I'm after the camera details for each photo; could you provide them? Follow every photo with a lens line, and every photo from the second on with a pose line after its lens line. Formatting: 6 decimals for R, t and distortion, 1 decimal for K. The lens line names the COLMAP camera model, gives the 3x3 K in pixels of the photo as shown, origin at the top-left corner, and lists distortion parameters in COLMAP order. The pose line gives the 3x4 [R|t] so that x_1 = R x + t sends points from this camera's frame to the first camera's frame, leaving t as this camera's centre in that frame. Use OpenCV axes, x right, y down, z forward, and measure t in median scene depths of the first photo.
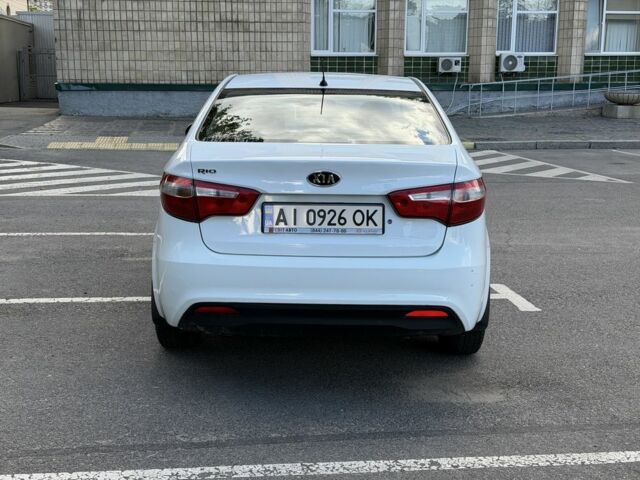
lens RADIAL K [[901.1, 0, 324.7], [0, 901.1, 236.7], [0, 0, 1]] dist [0.121622, 0.000000]
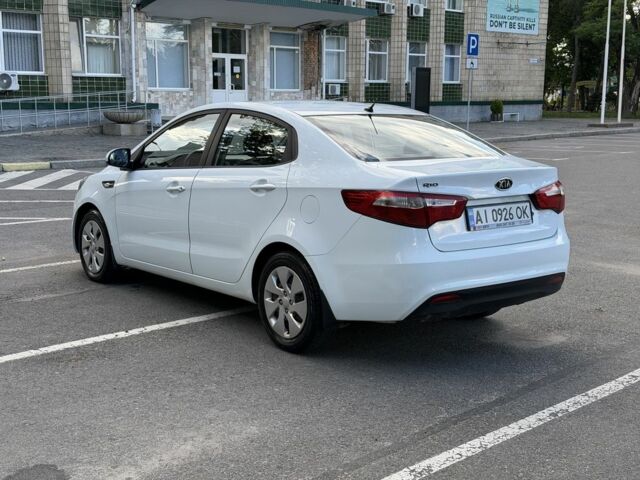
lens RADIAL K [[901.1, 0, 320.4], [0, 901.1, 240.4], [0, 0, 1]] dist [0.121622, 0.000000]
pose [[0.782014, -0.102885, 0.614710, -0.169395], [0.111637, 0.993453, 0.024255, -0.007652], [-0.613181, 0.049656, 0.788380, 0.024950]]
